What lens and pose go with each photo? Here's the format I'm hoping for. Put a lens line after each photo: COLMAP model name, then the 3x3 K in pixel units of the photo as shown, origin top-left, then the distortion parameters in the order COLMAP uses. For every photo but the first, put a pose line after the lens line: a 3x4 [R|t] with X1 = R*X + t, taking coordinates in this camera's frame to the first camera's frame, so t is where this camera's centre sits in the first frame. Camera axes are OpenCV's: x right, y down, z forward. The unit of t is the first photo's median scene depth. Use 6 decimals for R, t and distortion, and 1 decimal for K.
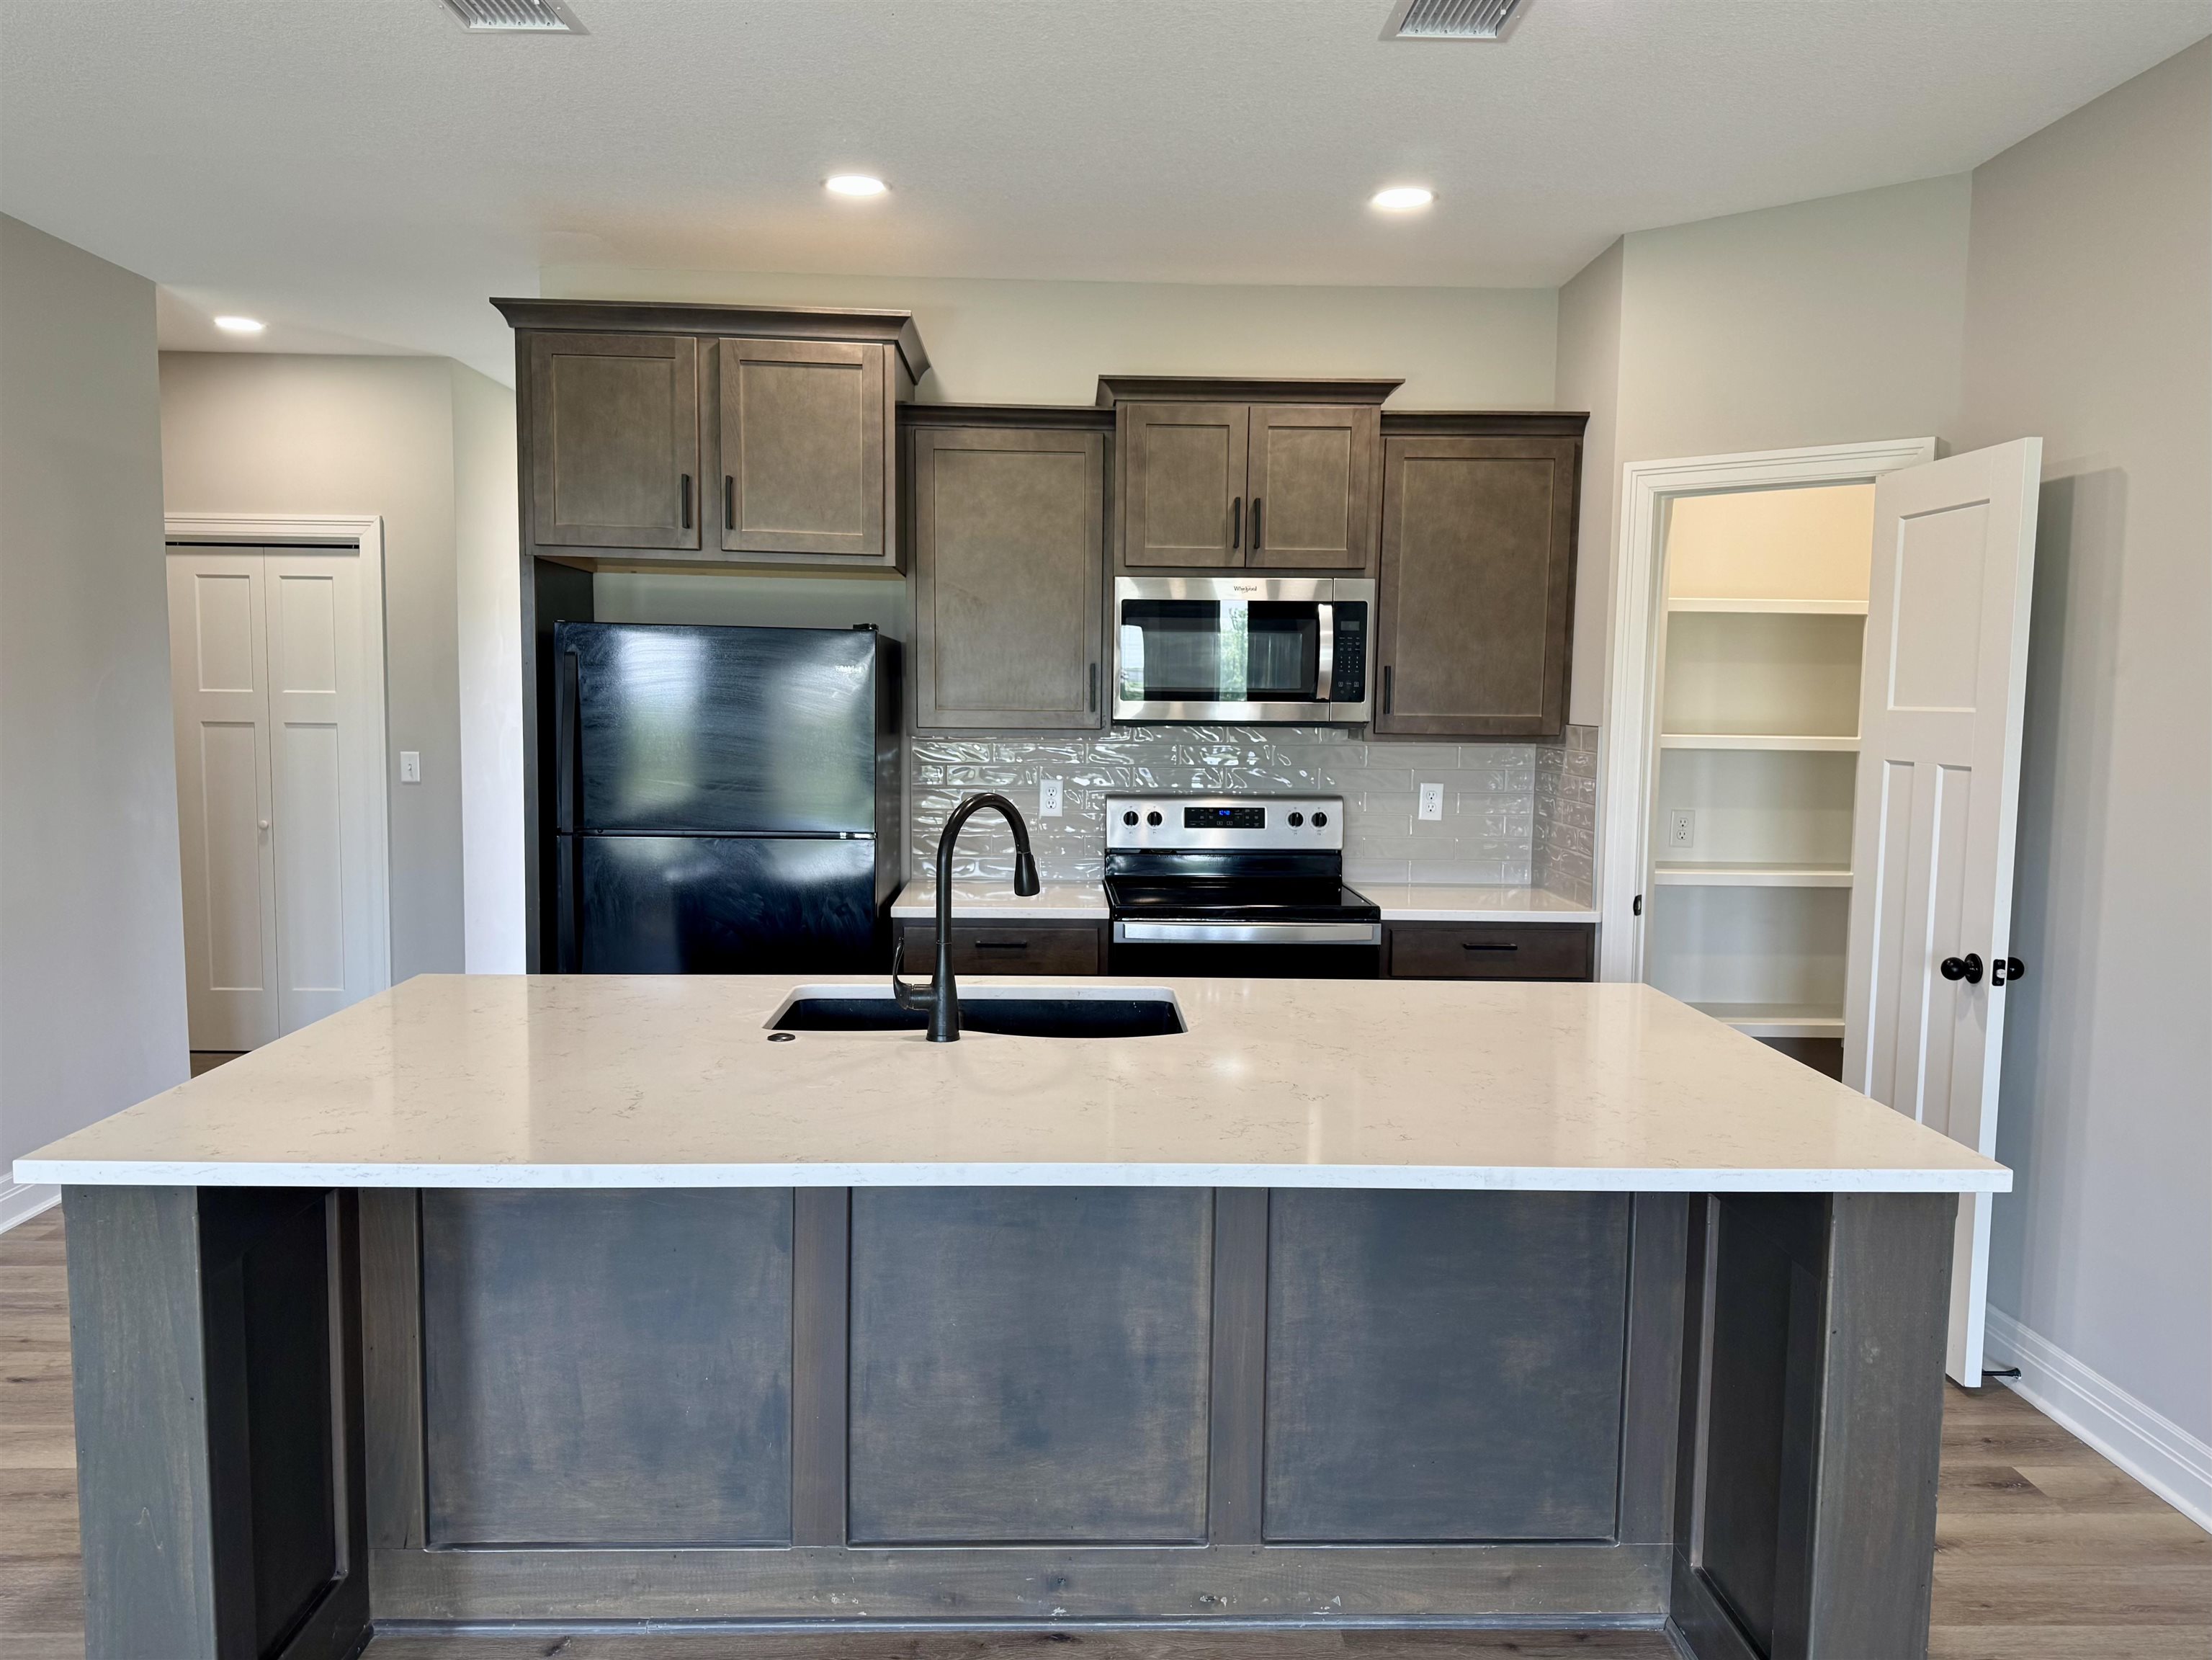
lens RADIAL K [[1561.2, 0, 1096.1], [0, 1561.2, 853.6], [0, 0, 1]] dist [0.044658, -0.041243]
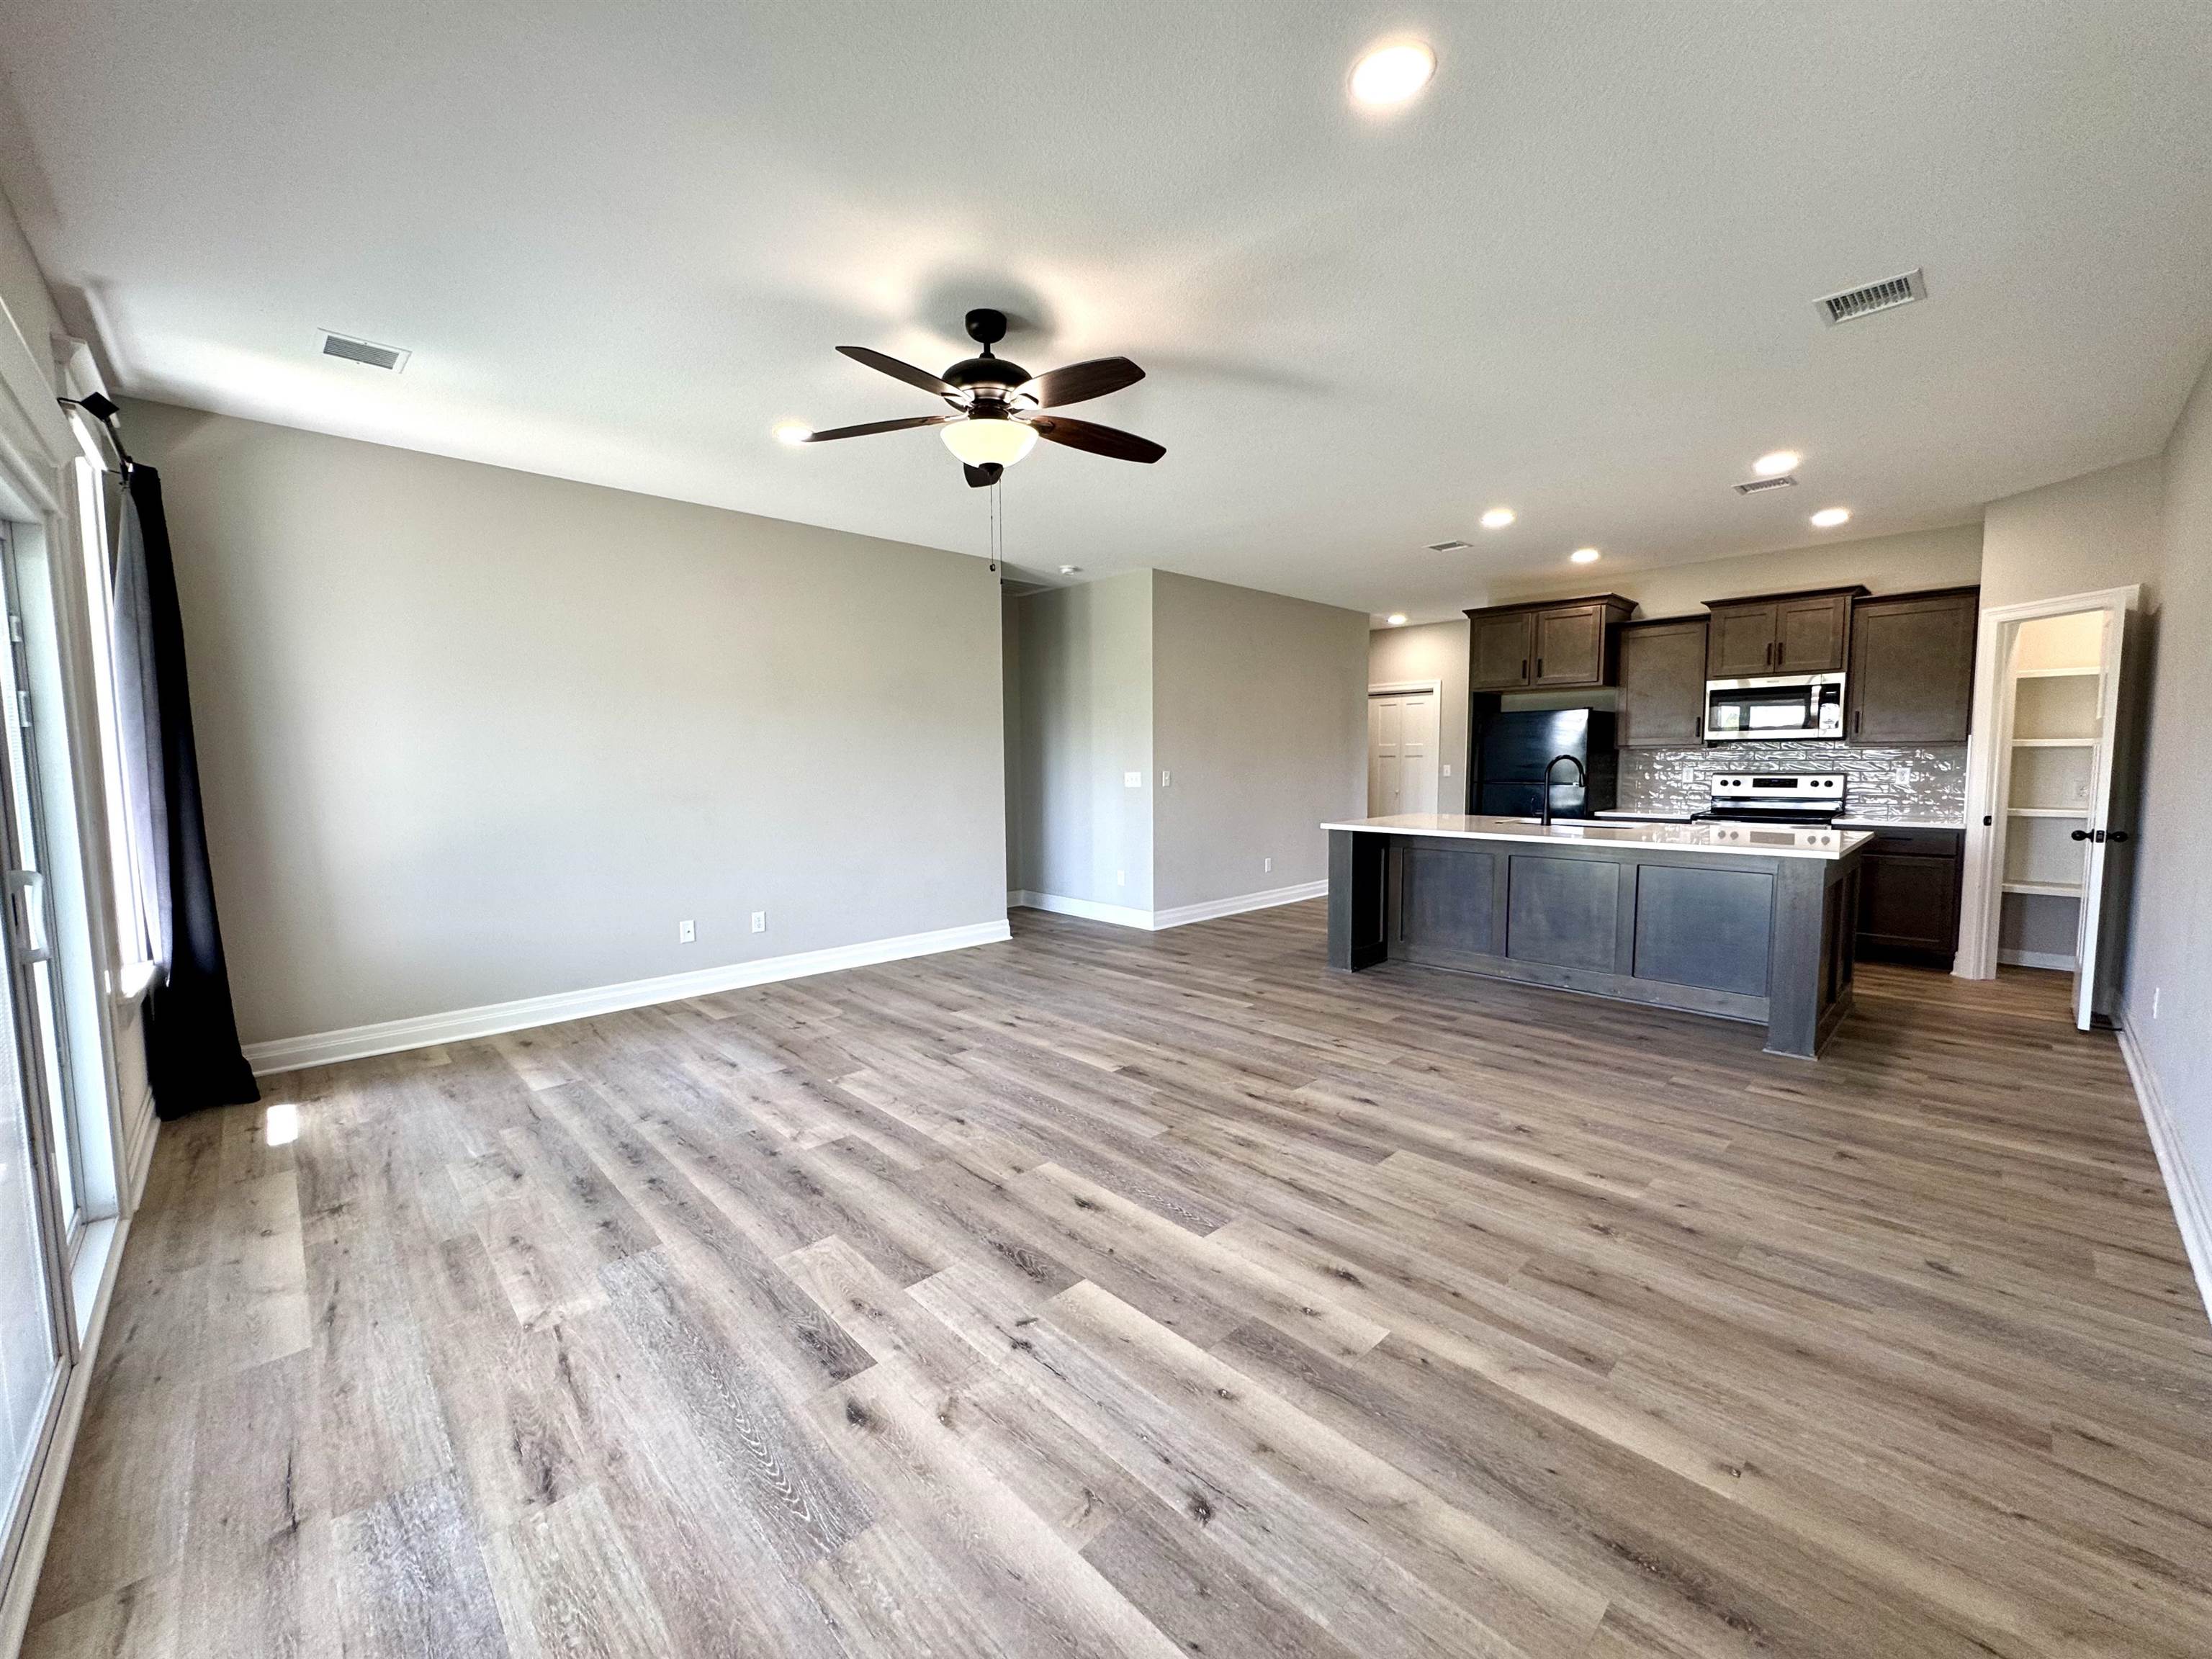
lens RADIAL K [[884.4, 0, 1098.4], [0, 884.4, 829.4], [0, 0, 1]] dist [-0.006038, 0.001127]
pose [[0.669388, 0.038930, -0.741893, 0.406353], [-0.056970, 0.998375, 0.000987, 0.106459], [0.740726, 0.041605, 0.670518, -0.621159]]
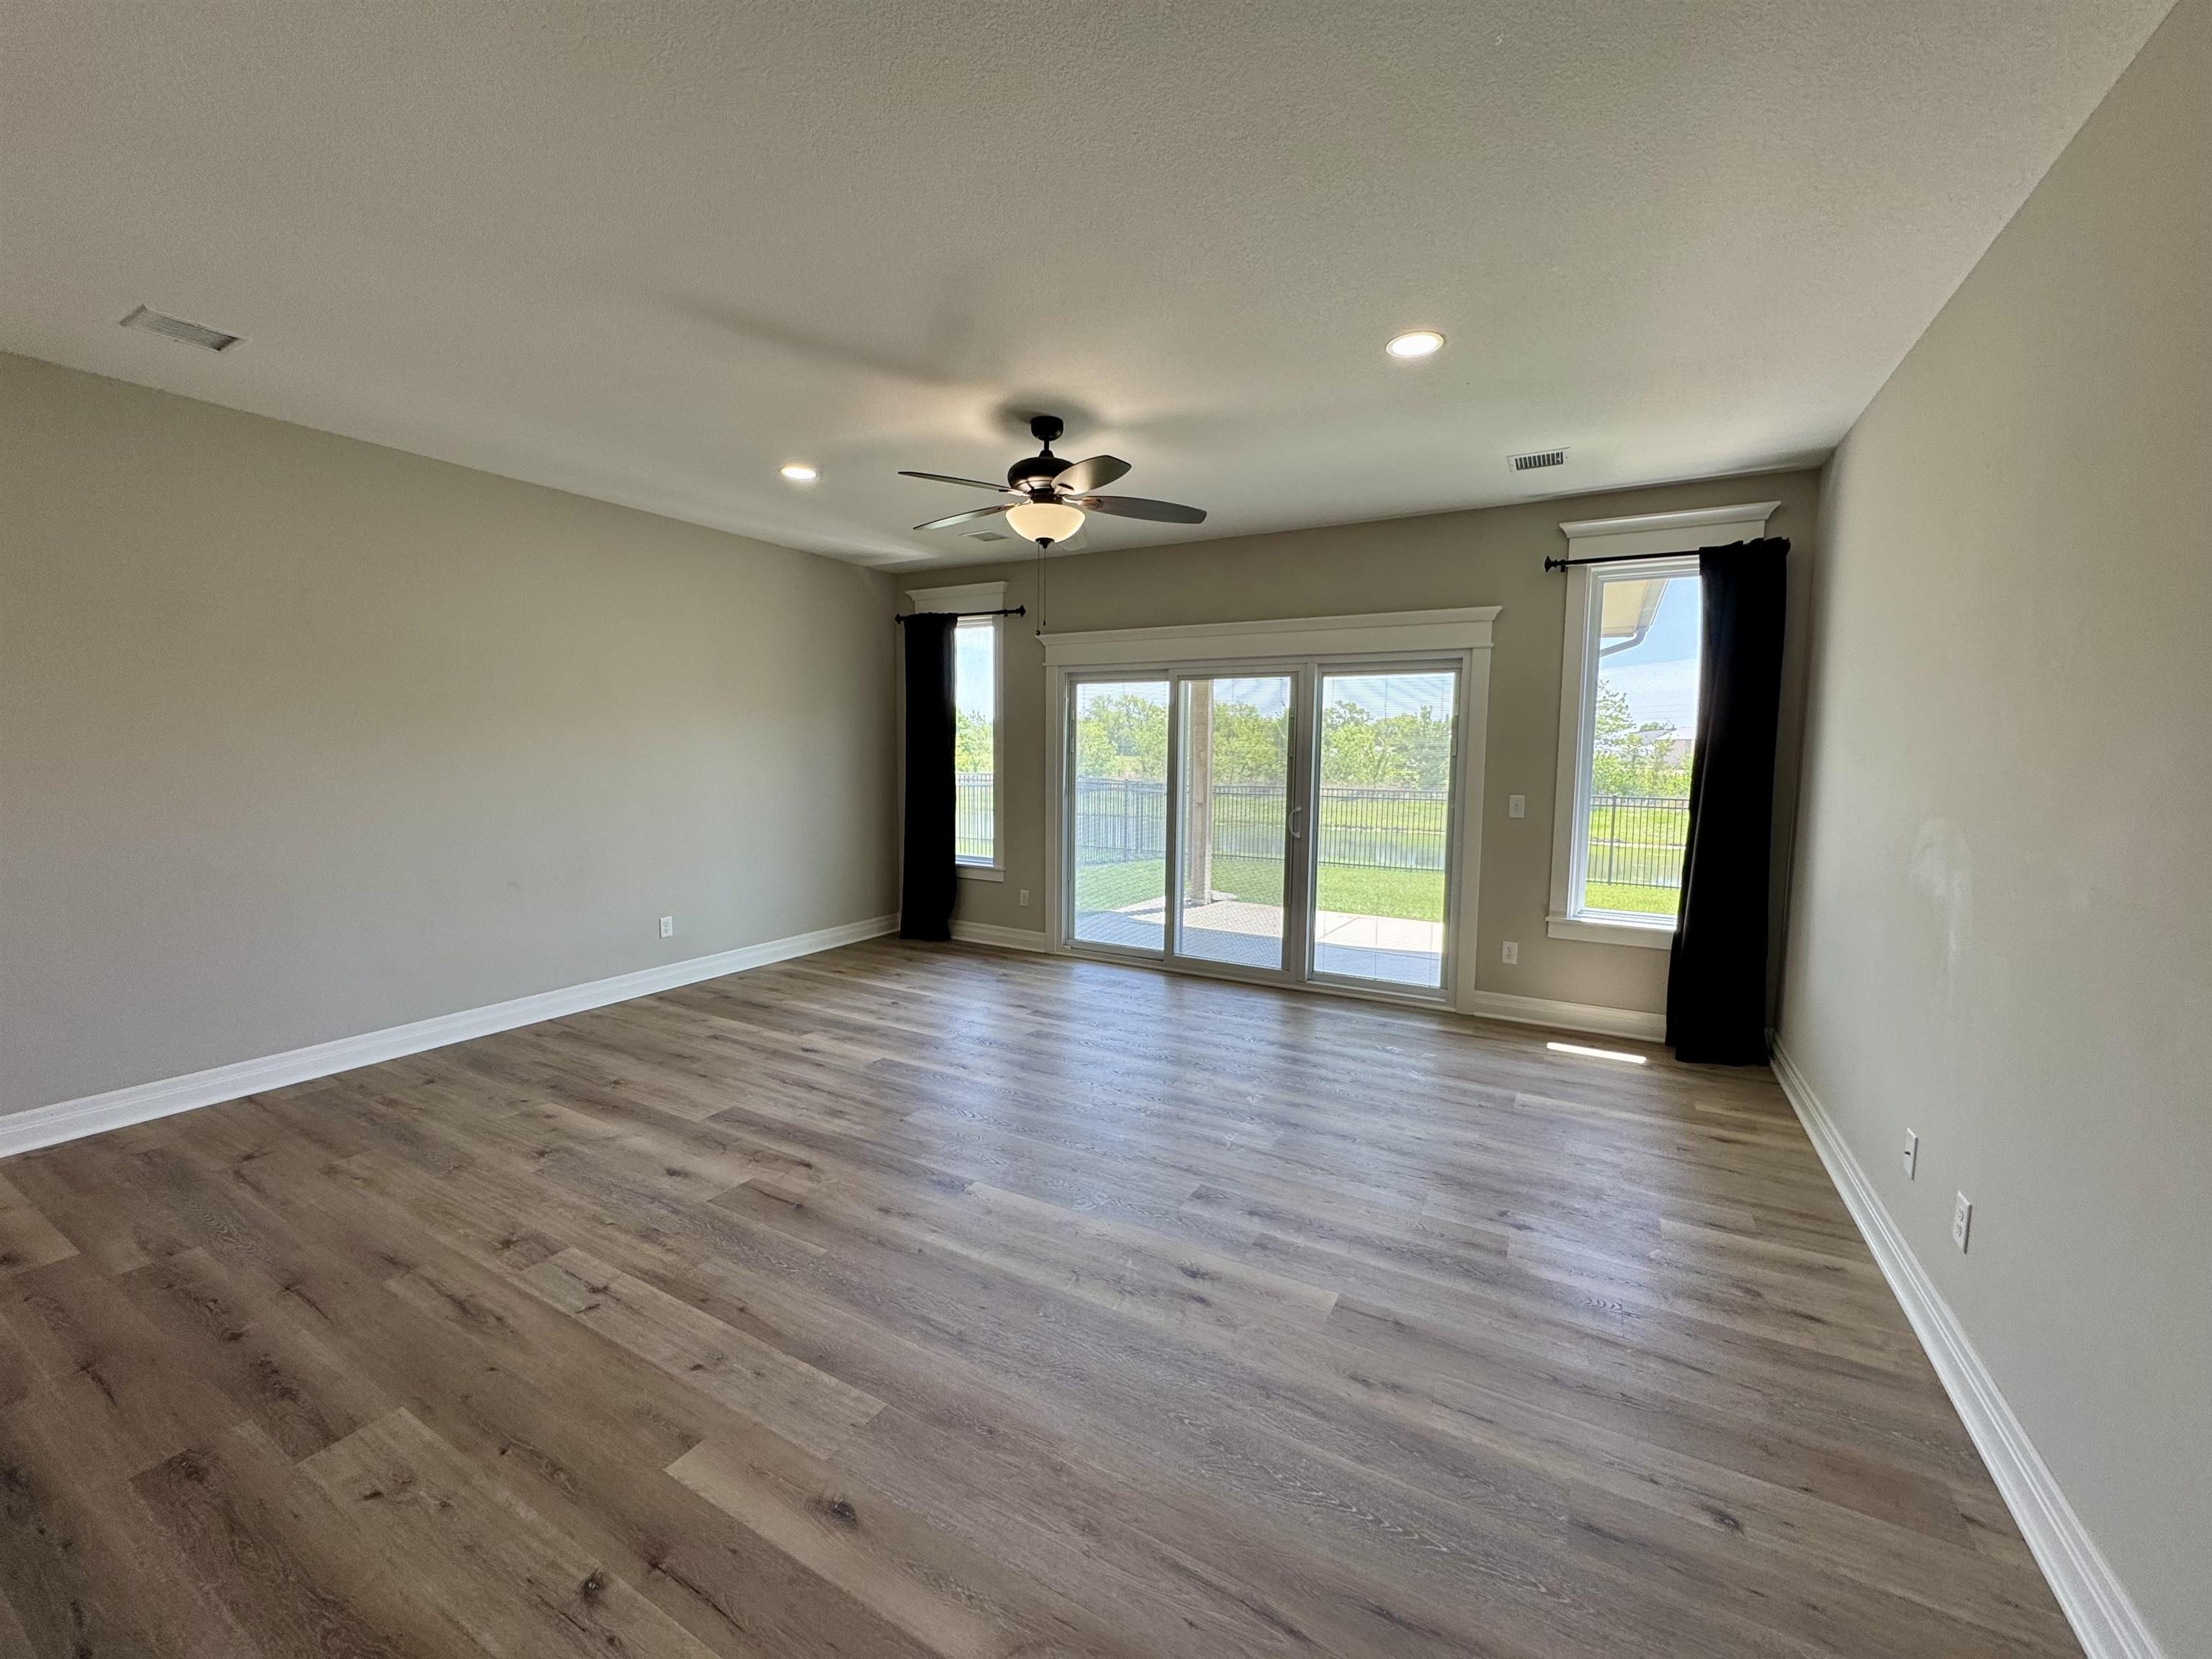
lens RADIAL K [[884.4, 0, 1104.8], [0, 884.4, 828.1], [0, 0, 1]] dist [-0.006038, 0.001127]
pose [[-0.857838, -0.069292, 0.509227, -0.592572], [0.028455, 0.982945, 0.181687, -0.040622], [-0.513131, 0.170348, -0.841236, 0.415910]]
